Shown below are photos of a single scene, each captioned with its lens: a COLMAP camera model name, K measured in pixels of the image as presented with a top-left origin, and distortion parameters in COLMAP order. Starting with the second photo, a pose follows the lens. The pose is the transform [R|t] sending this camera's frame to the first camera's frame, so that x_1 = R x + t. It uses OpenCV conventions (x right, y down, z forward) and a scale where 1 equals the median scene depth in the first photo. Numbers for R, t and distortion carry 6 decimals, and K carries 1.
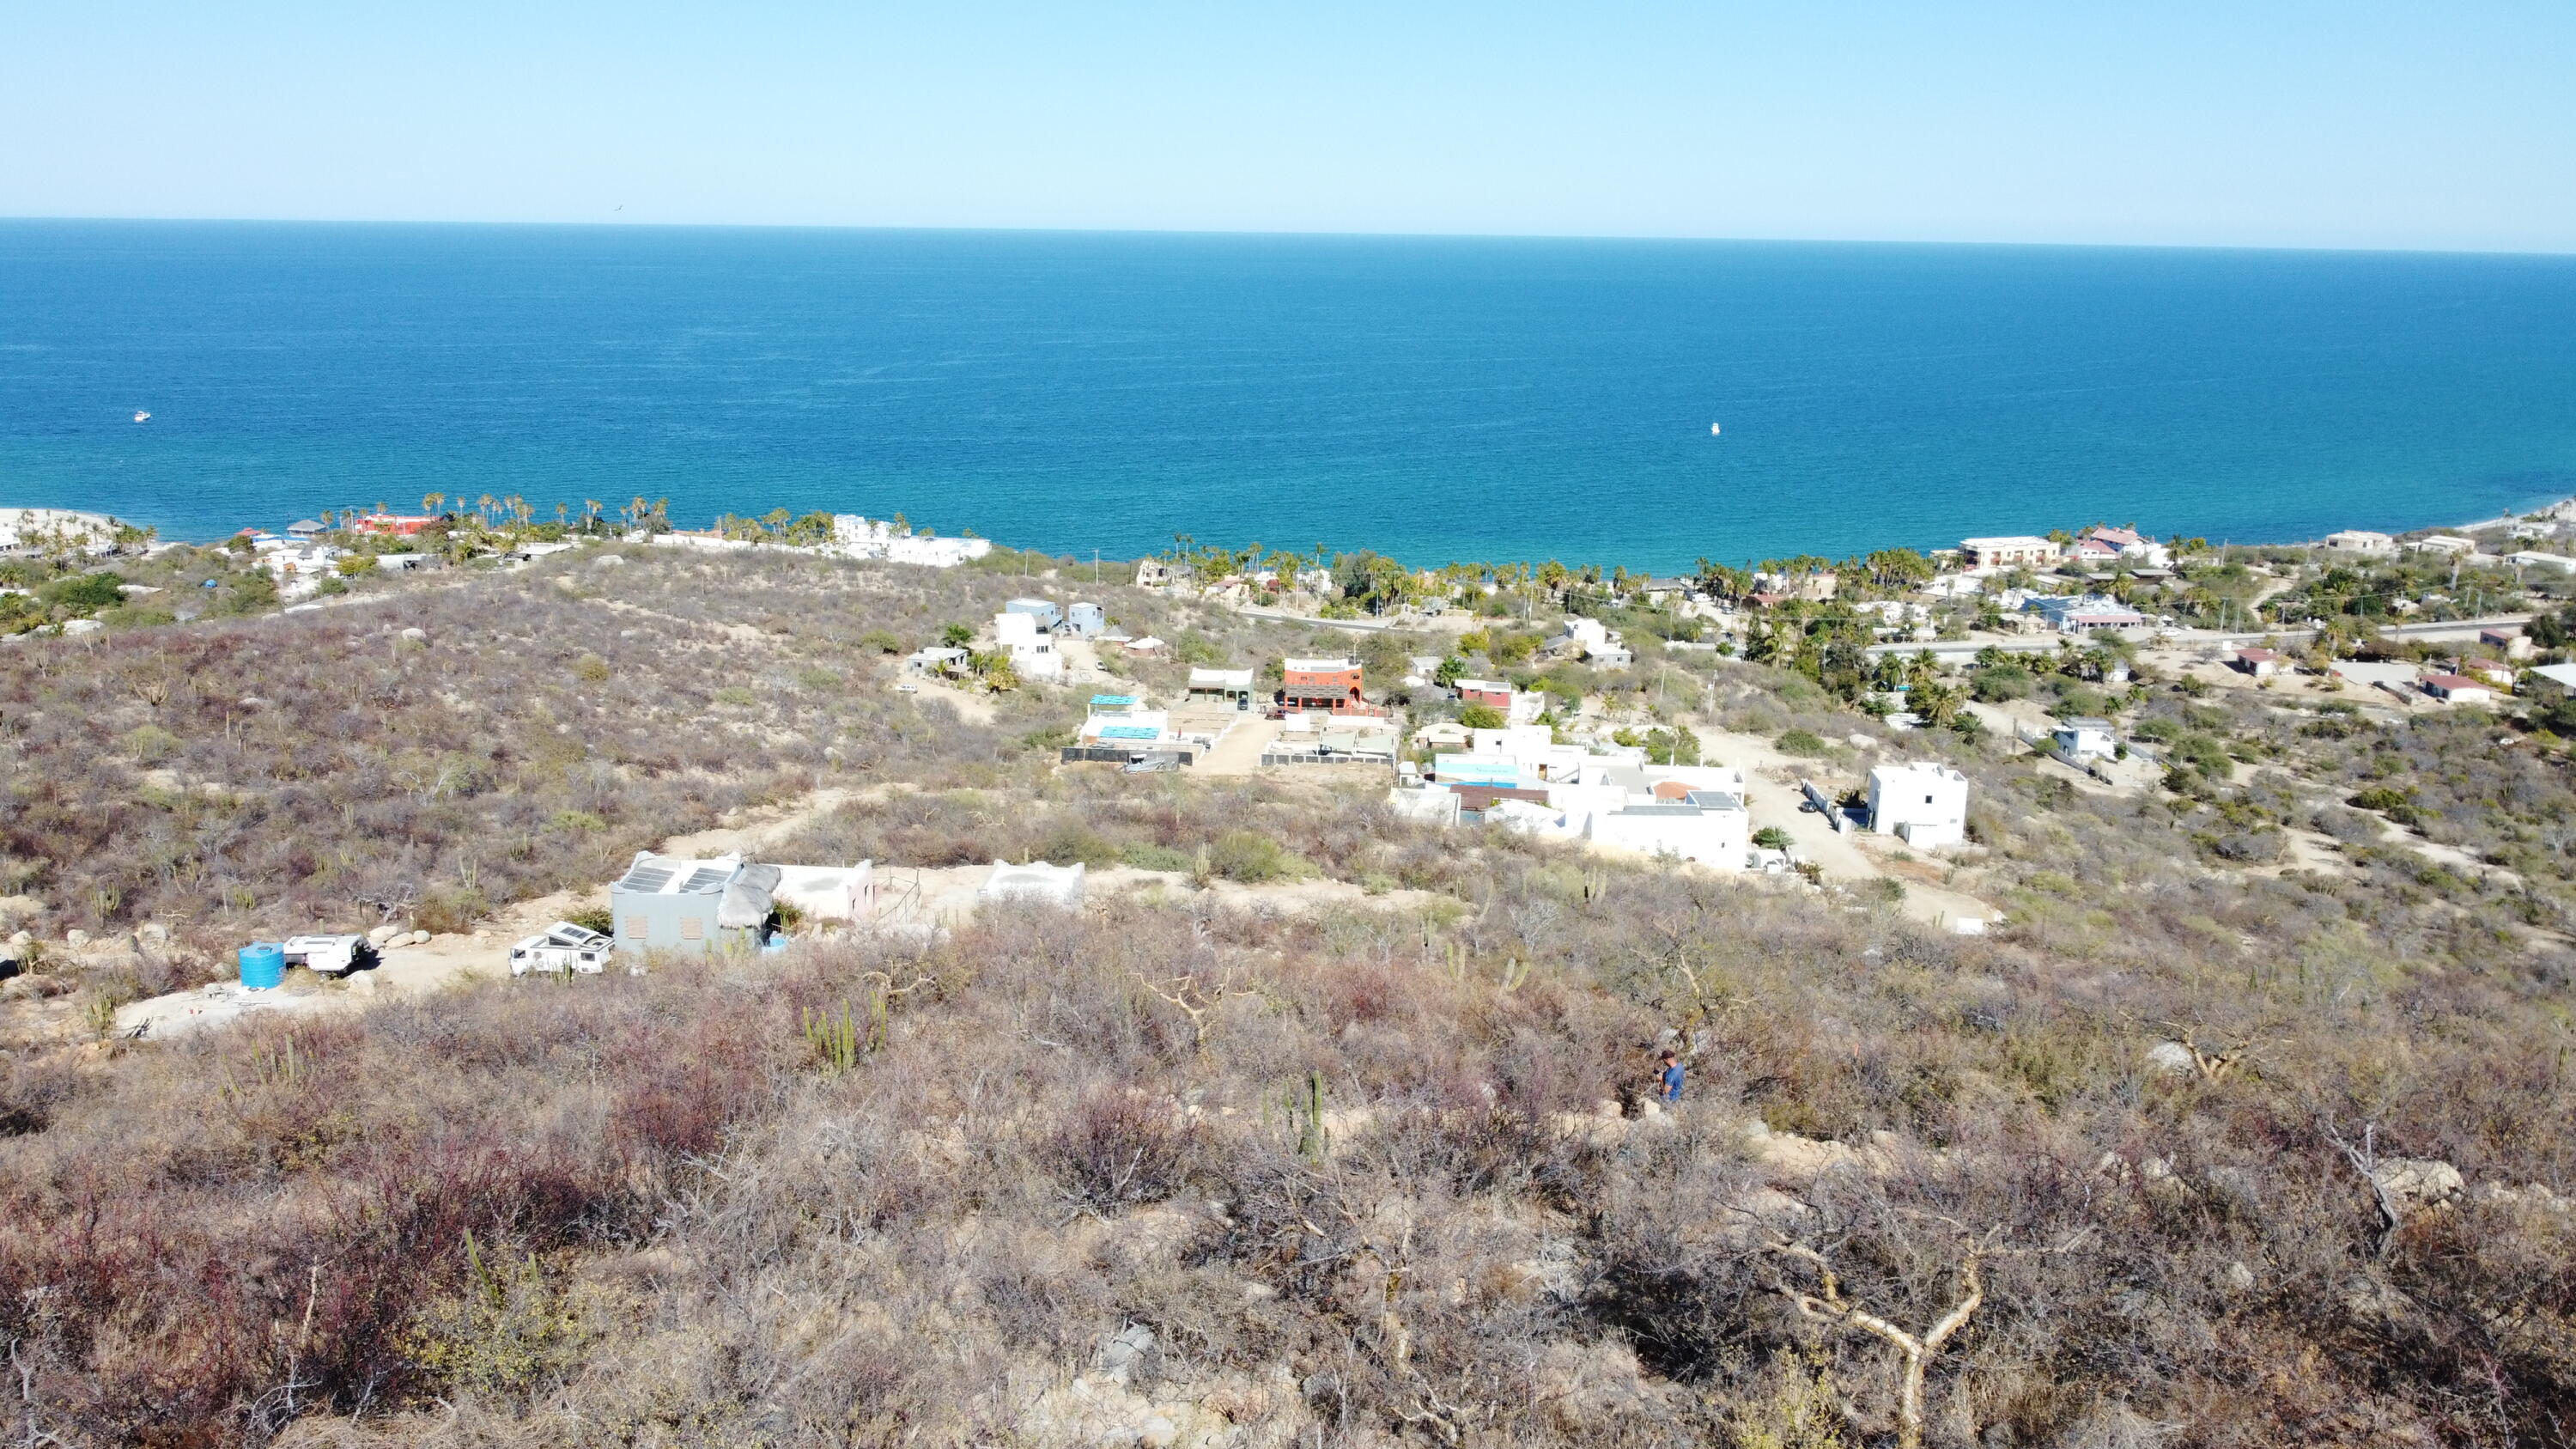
lens RADIAL K [[2052.4, 0, 1274.2], [0, 2052.4, 731.8], [0, 0, 1]] dist [-0.001966, -0.008725]
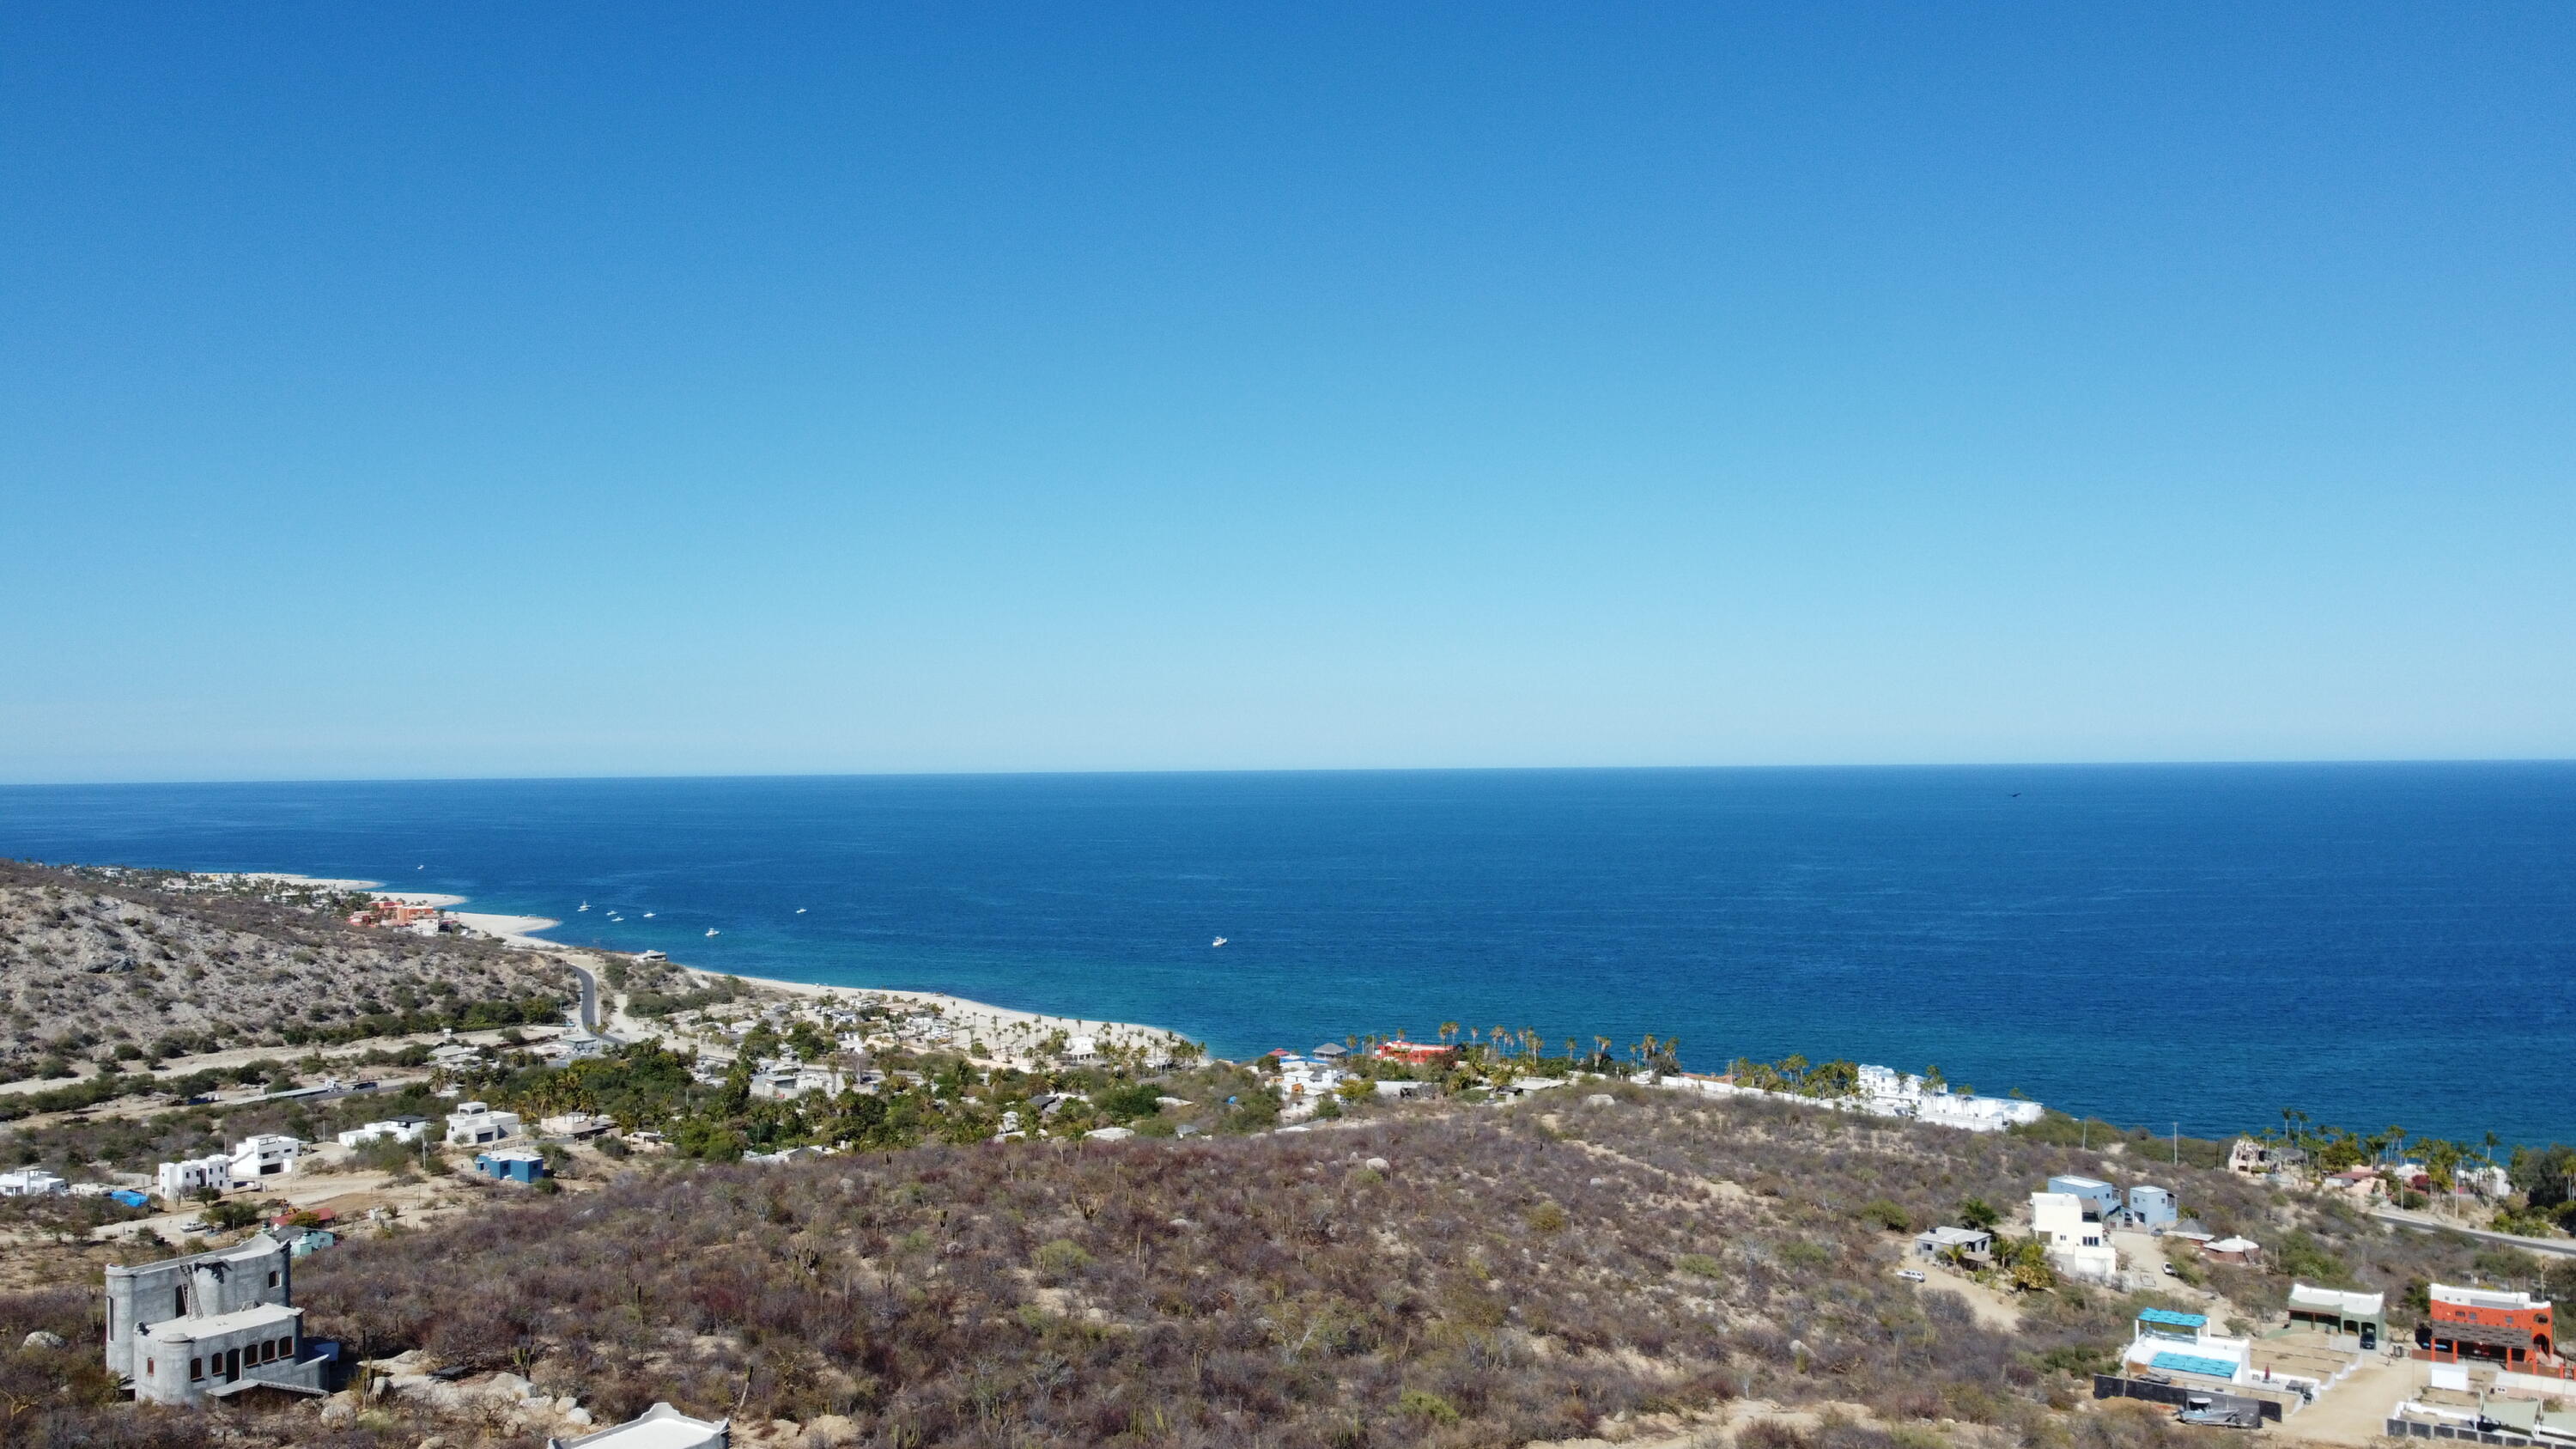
lens RADIAL K [[2052.4, 0, 1286.5], [0, 2052.4, 728.3], [0, 0, 1]] dist [-0.001966, -0.008725]
pose [[0.869954, -0.030911, -0.492163, 0.015084], [-0.101522, 0.965428, -0.240087, -0.008915], [0.482570, 0.258831, 0.836740, 0.115779]]
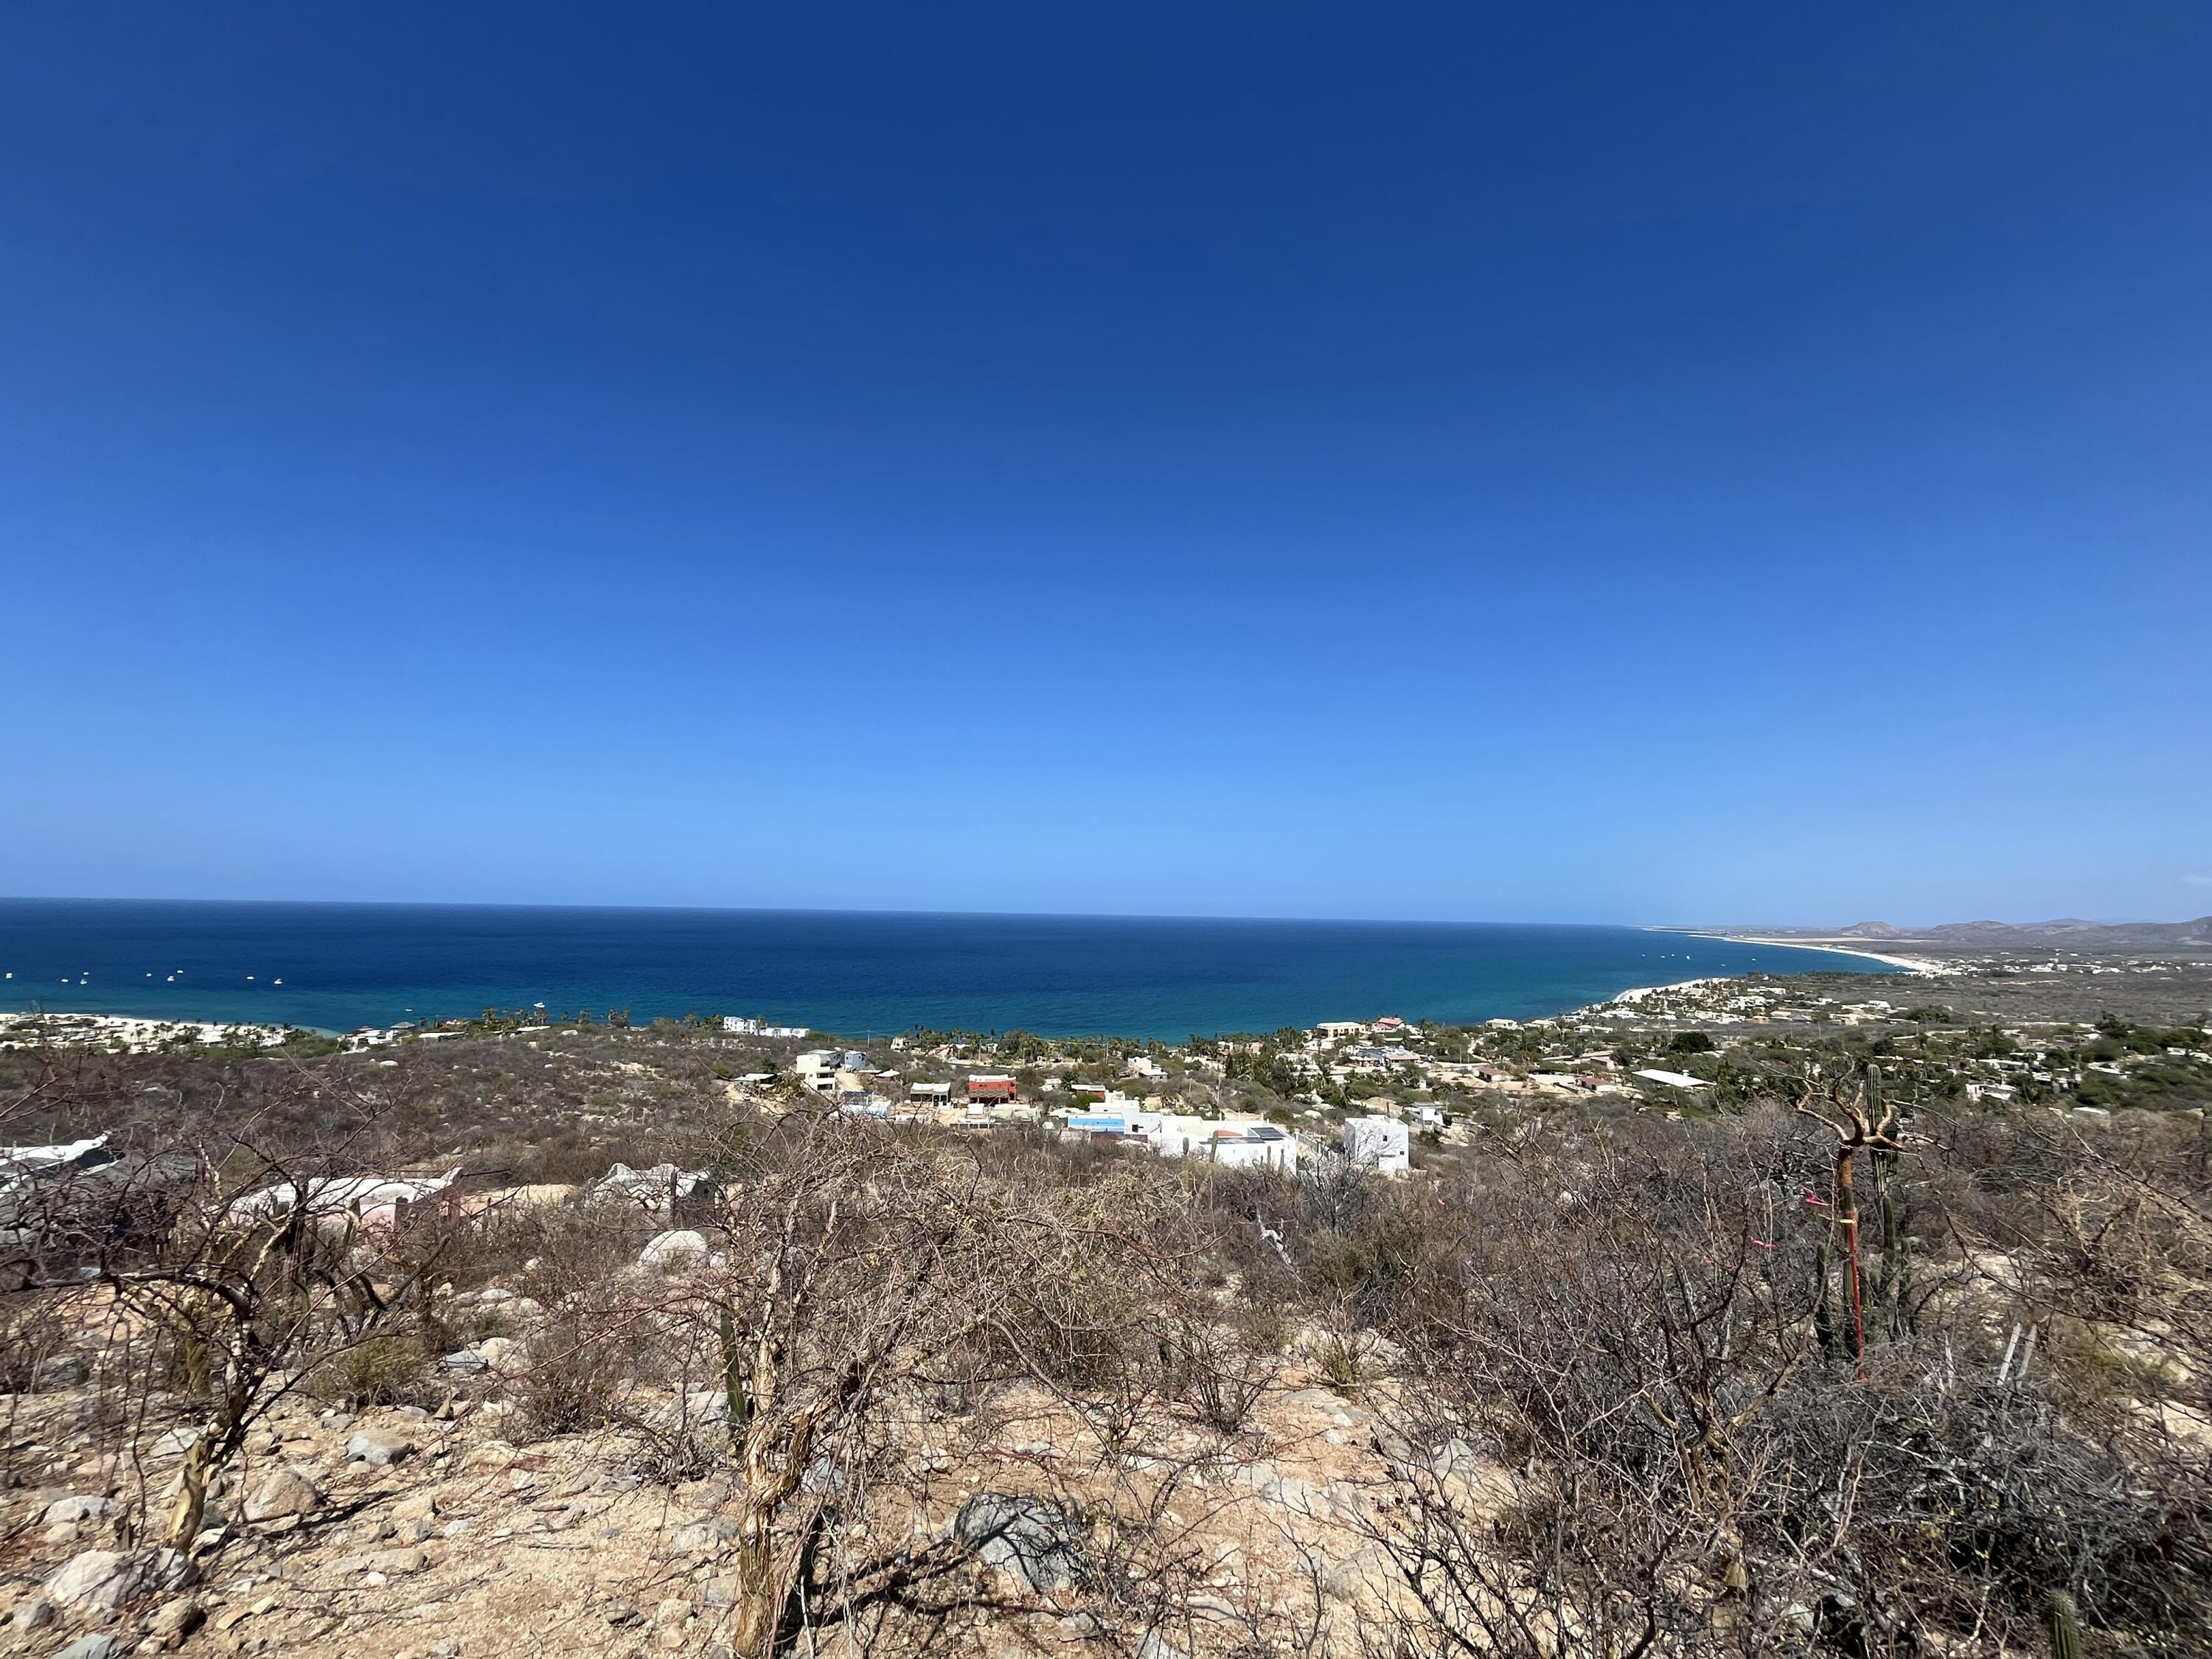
lens RADIAL K [[832.5, 0, 1062.2], [0, 832.5, 868.7], [0, 0, 1]] dist [-0.000025, -0.000775]
pose [[0.995254, -0.002241, 0.097286, 0.014074], [0.034796, 0.941835, -0.334270, 0.033496], [-0.090878, 0.336069, 0.937443, 0.286604]]
